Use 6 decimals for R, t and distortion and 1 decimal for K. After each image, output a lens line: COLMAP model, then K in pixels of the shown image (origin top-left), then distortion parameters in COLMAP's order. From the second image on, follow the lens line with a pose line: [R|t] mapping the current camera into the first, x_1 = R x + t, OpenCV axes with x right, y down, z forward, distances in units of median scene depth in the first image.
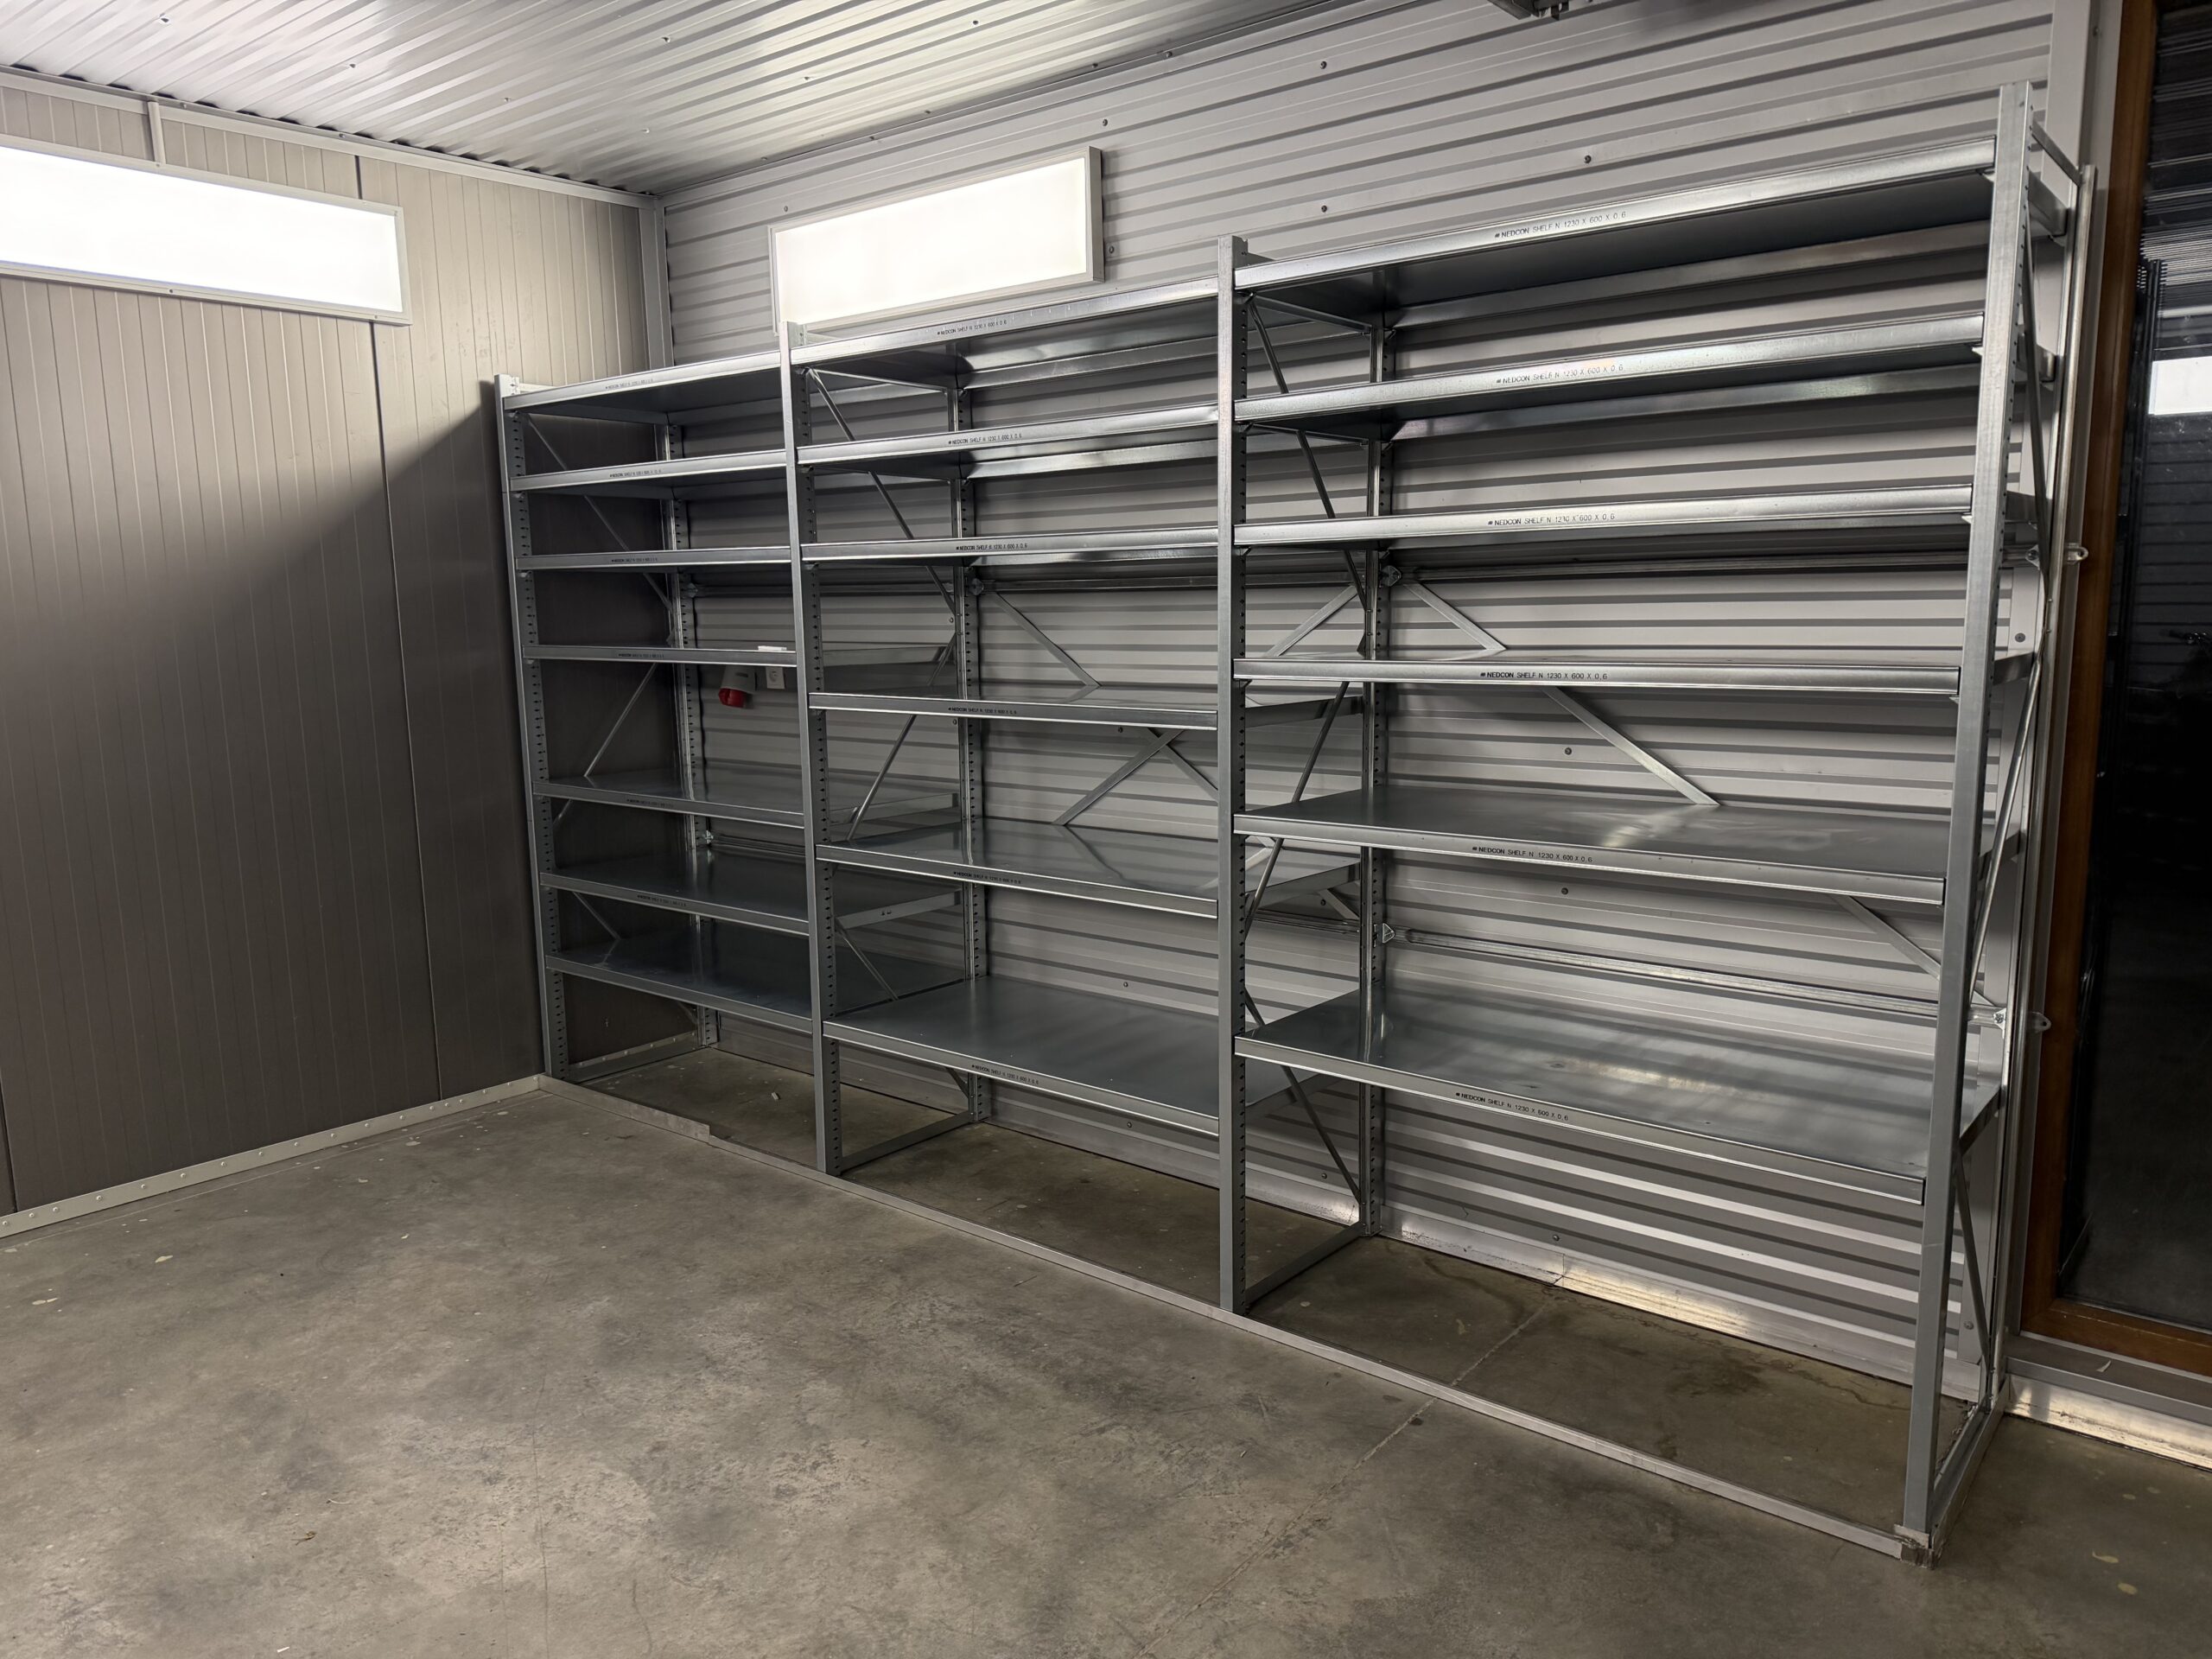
lens RADIAL K [[1552.8, 0, 1106.0], [0, 1552.8, 829.5], [0, 0, 1]] dist [0.090651, -0.153221]
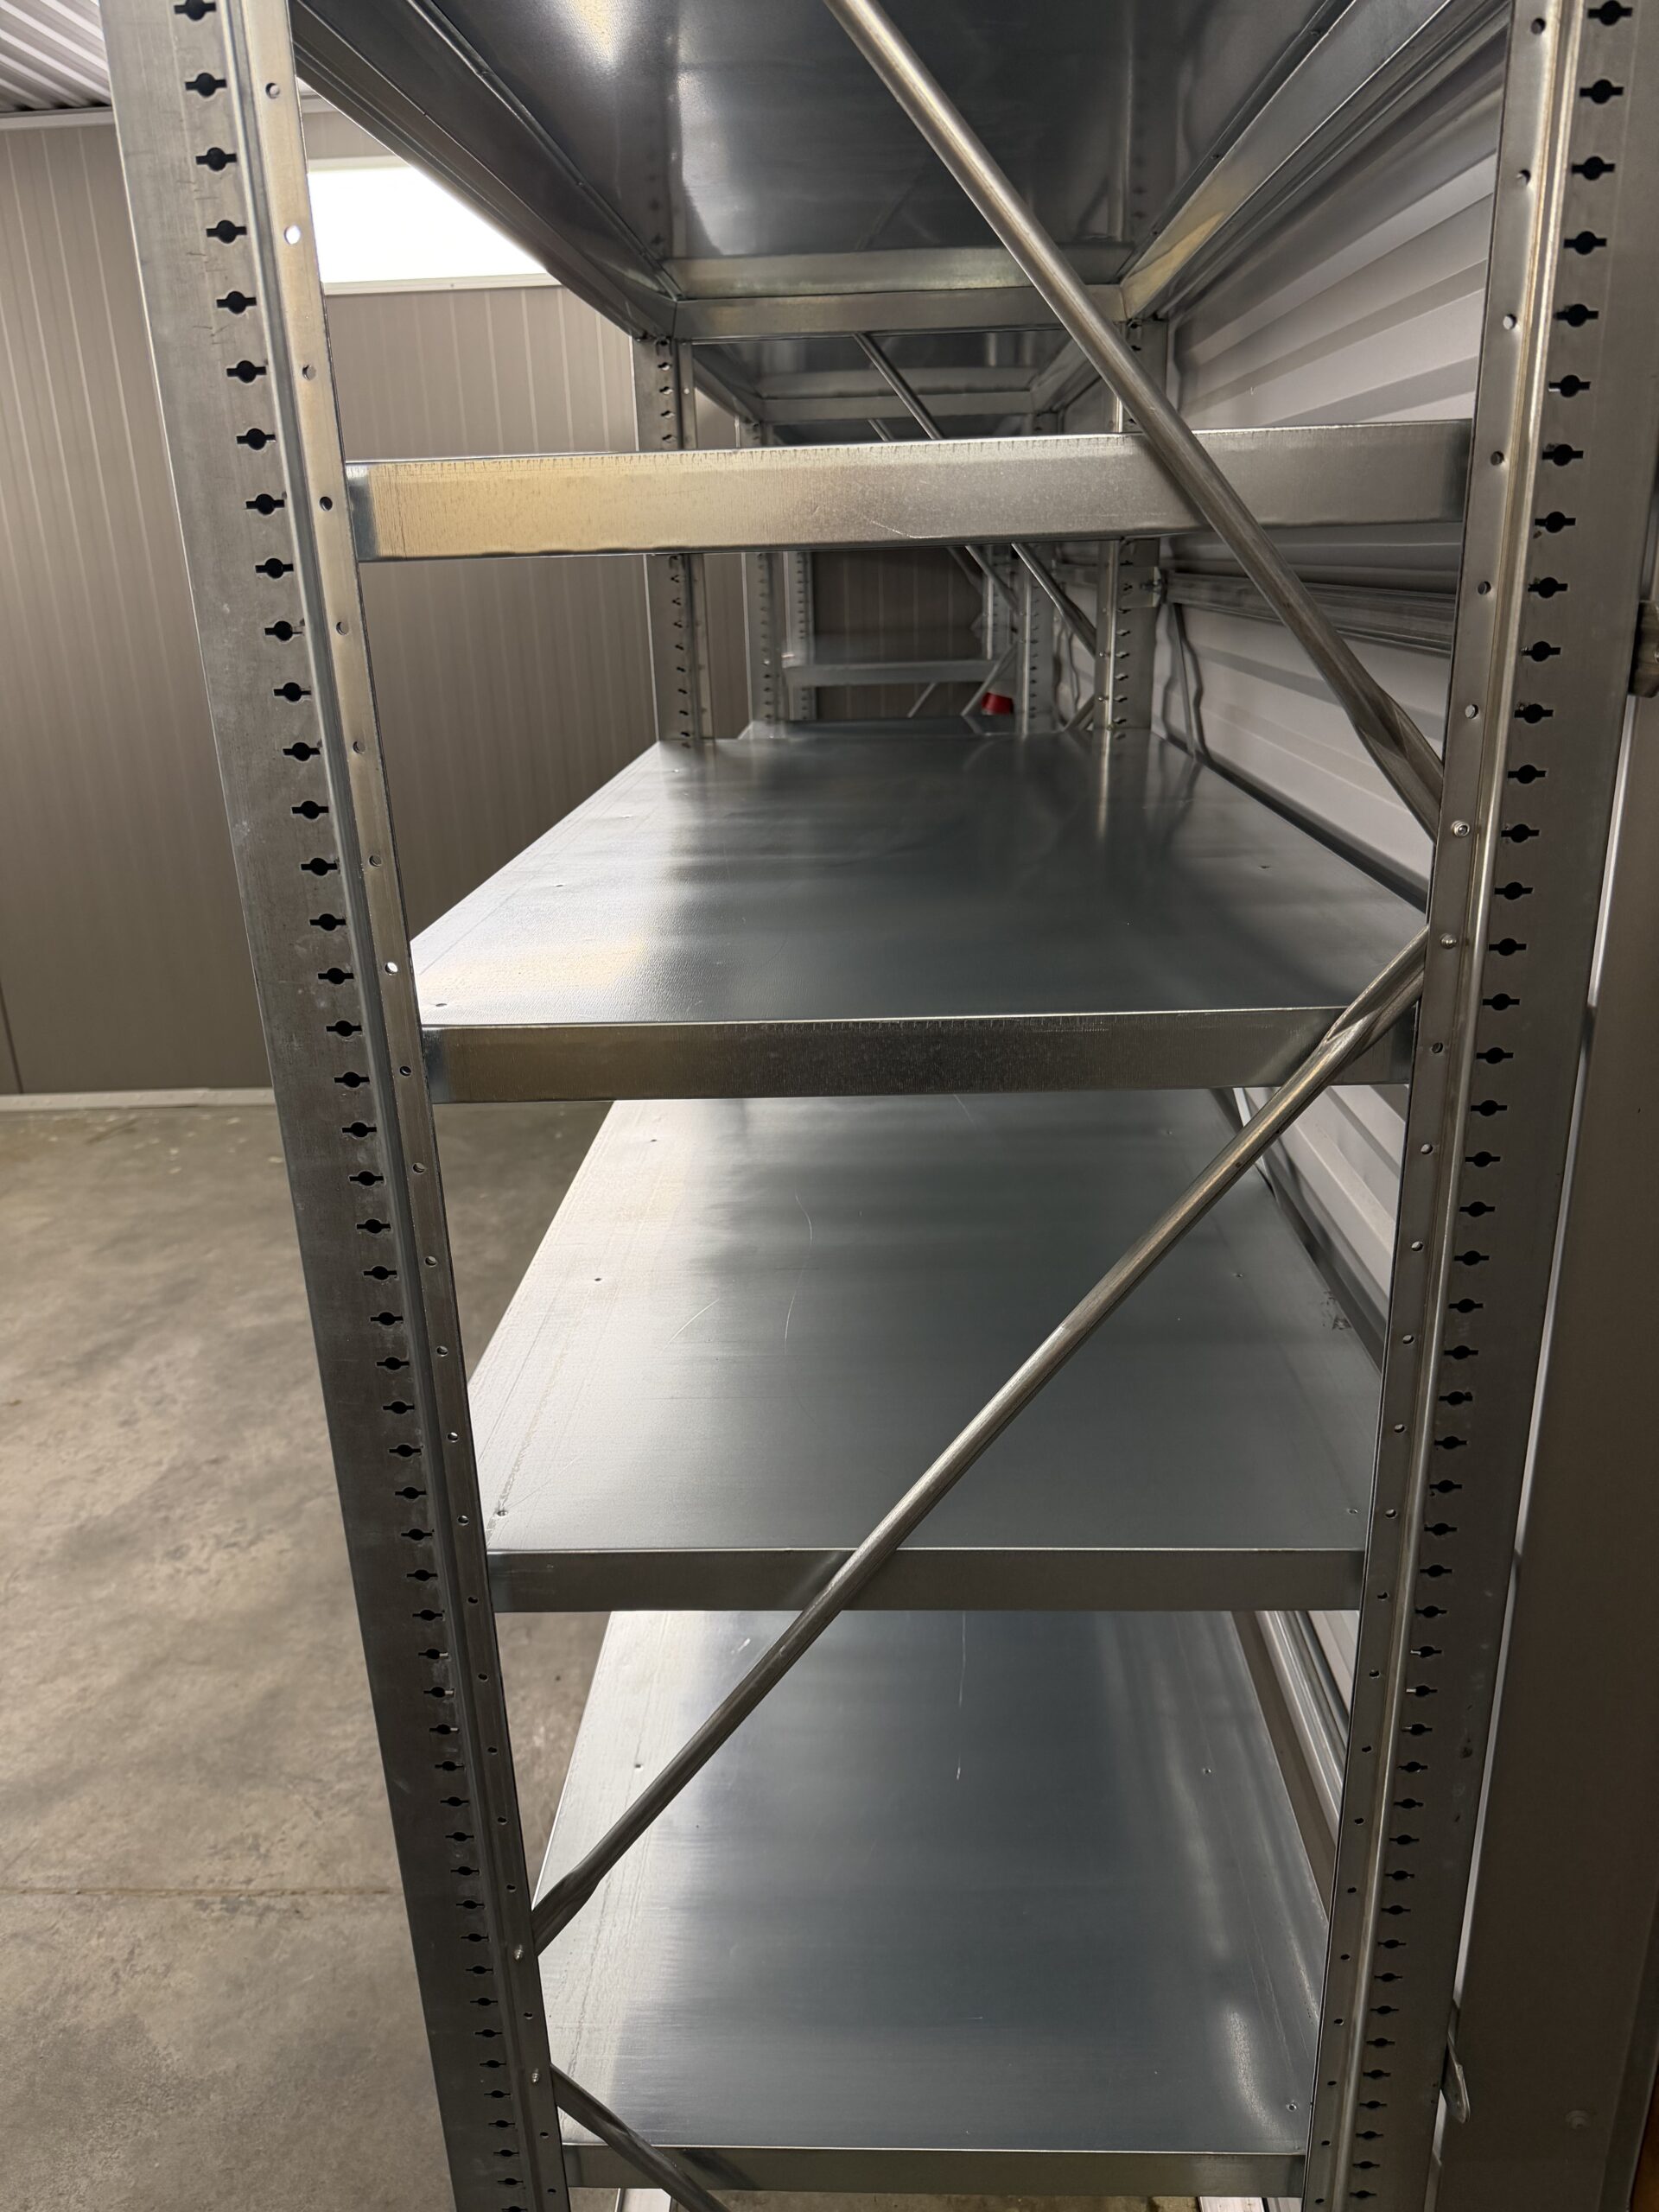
lens RADIAL K [[1581.0, 0, 824.9], [0, 1581.0, 1108.1], [0, 0, 1]] dist [-0.002419, -0.007921]
pose [[0.603186, 0.263488, -0.752822, 0.539118], [-0.096403, 0.961023, 0.259117, -0.115519], [0.791753, -0.083721, 0.605077, 0.539078]]
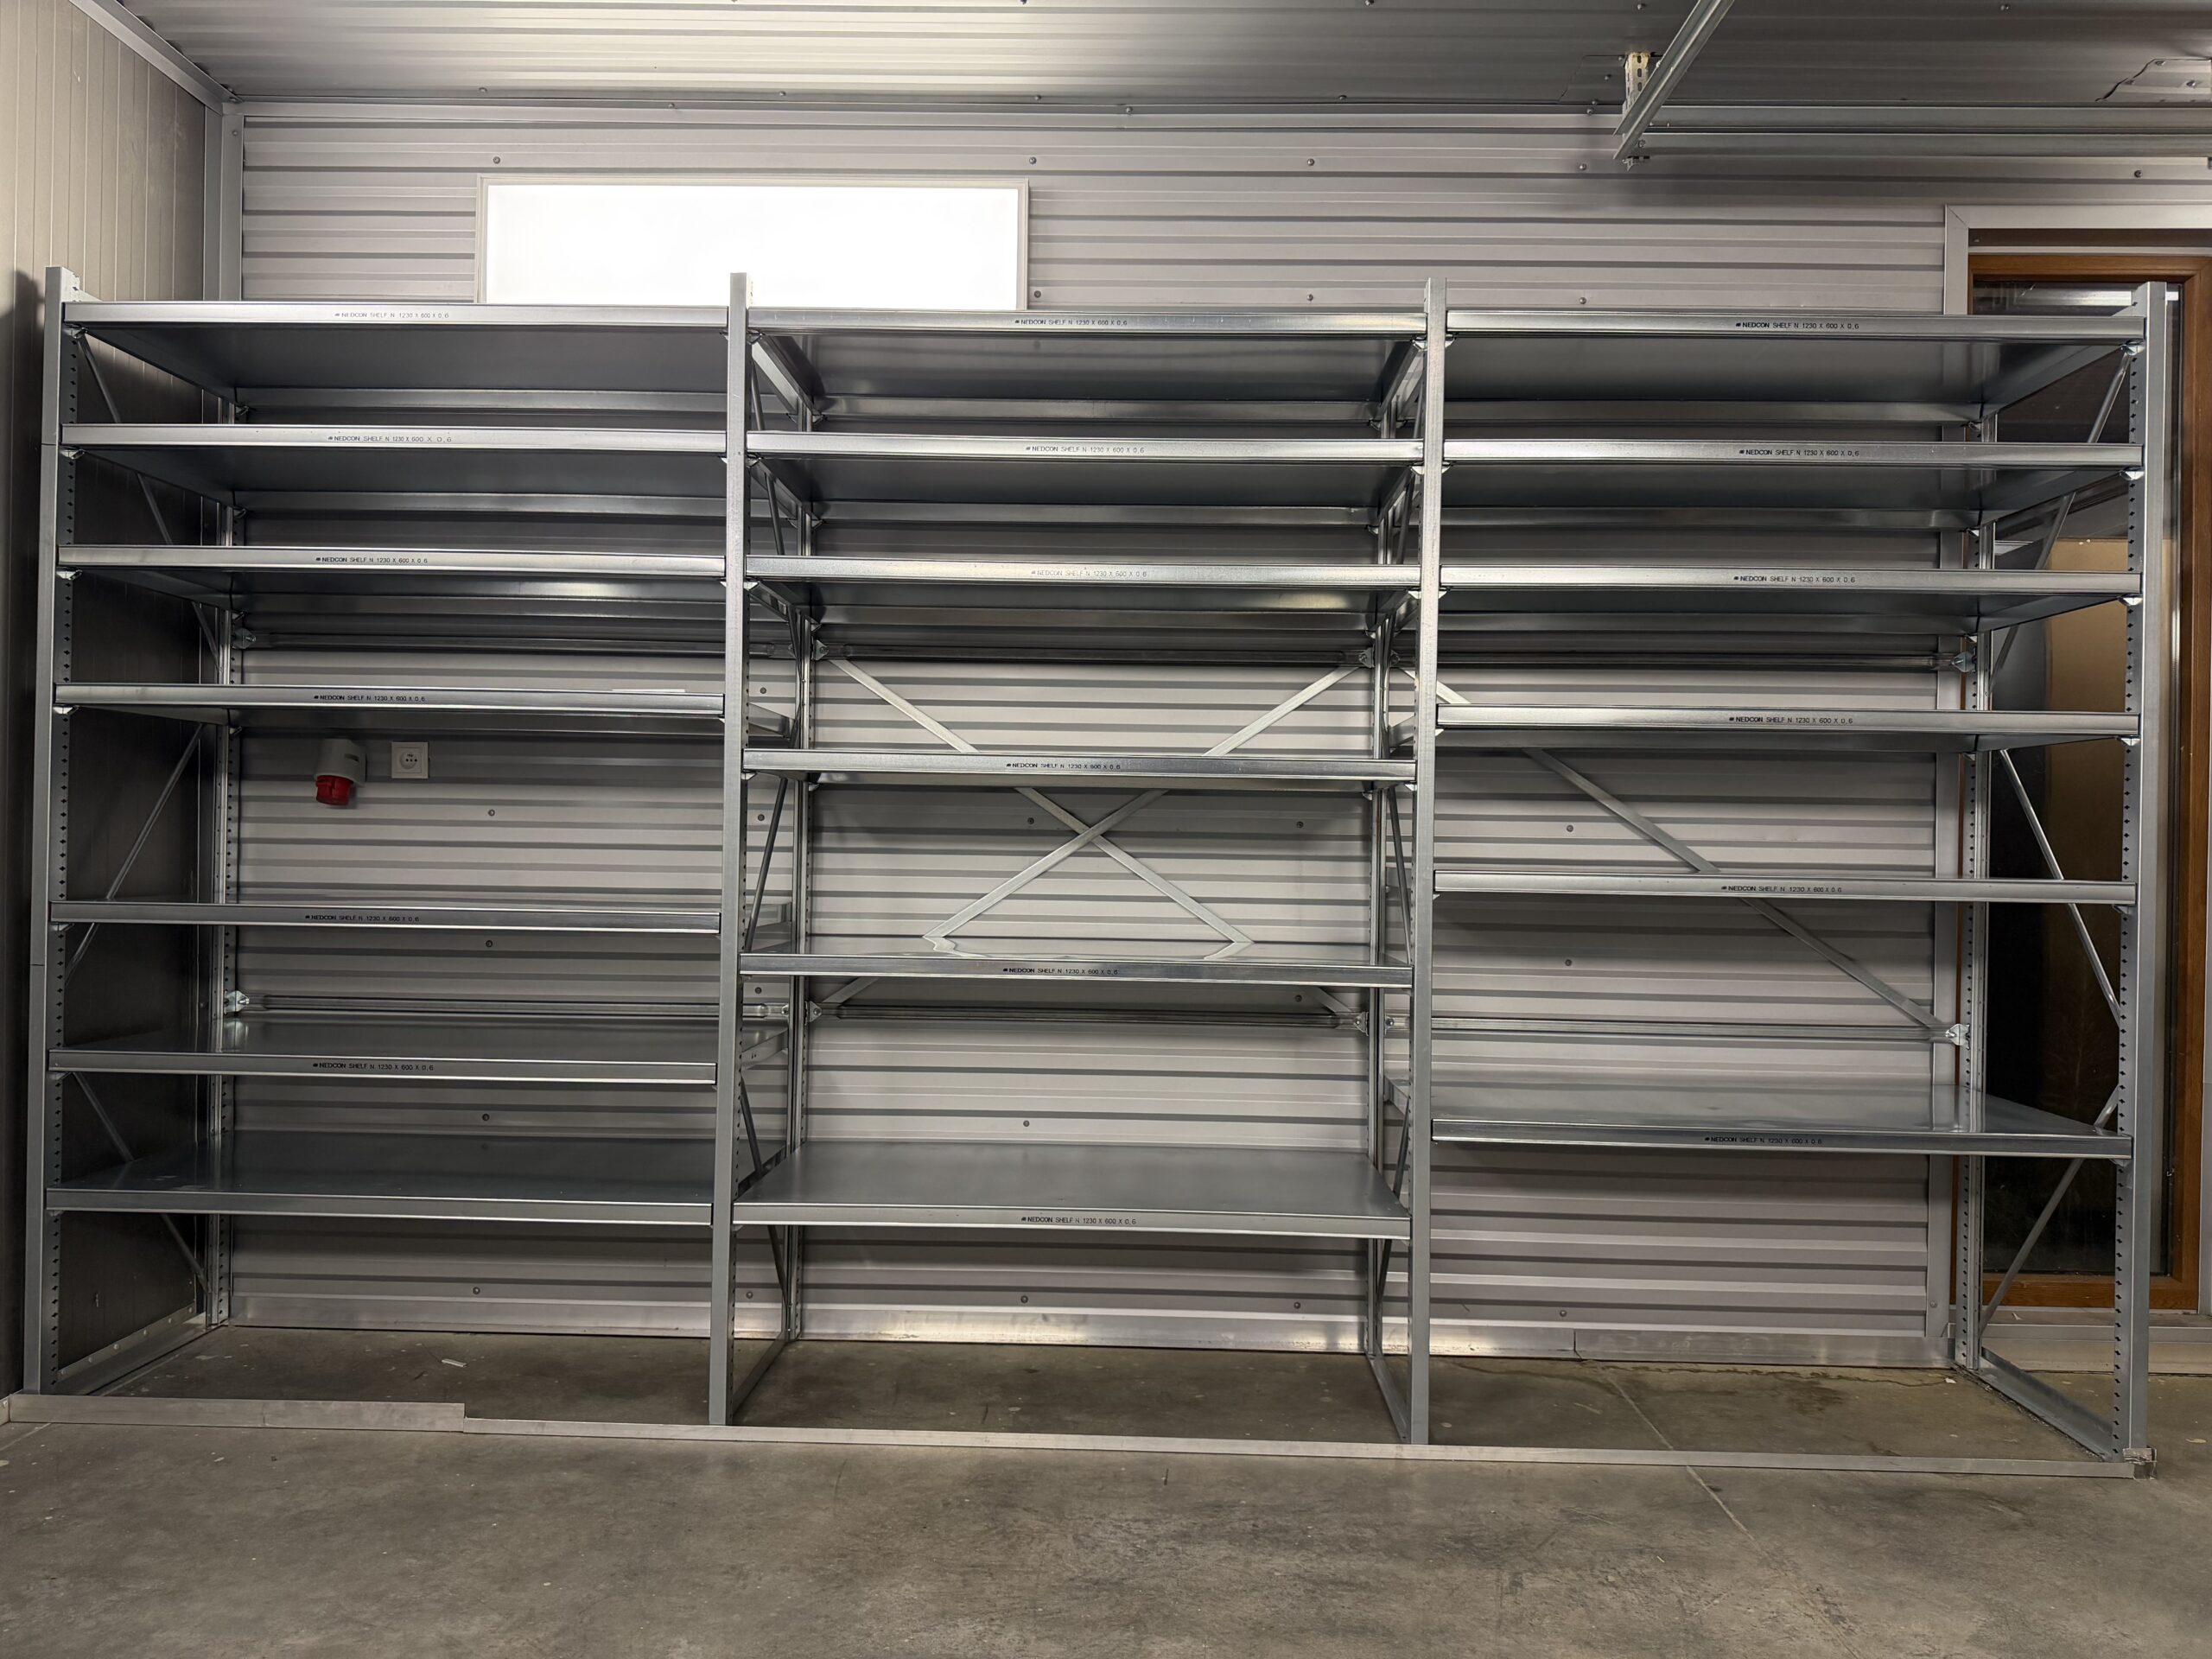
lens RADIAL K [[1581.0, 0, 1097.0], [0, 1581.0, 824.9], [0, 0, 1]] dist [-0.002419, -0.007921]
pose [[0.784190, 0.037569, 0.619383, -0.553730], [0.063725, 0.988012, -0.140609, 0.069743], [-0.617240, 0.149734, 0.772395, 0.336259]]
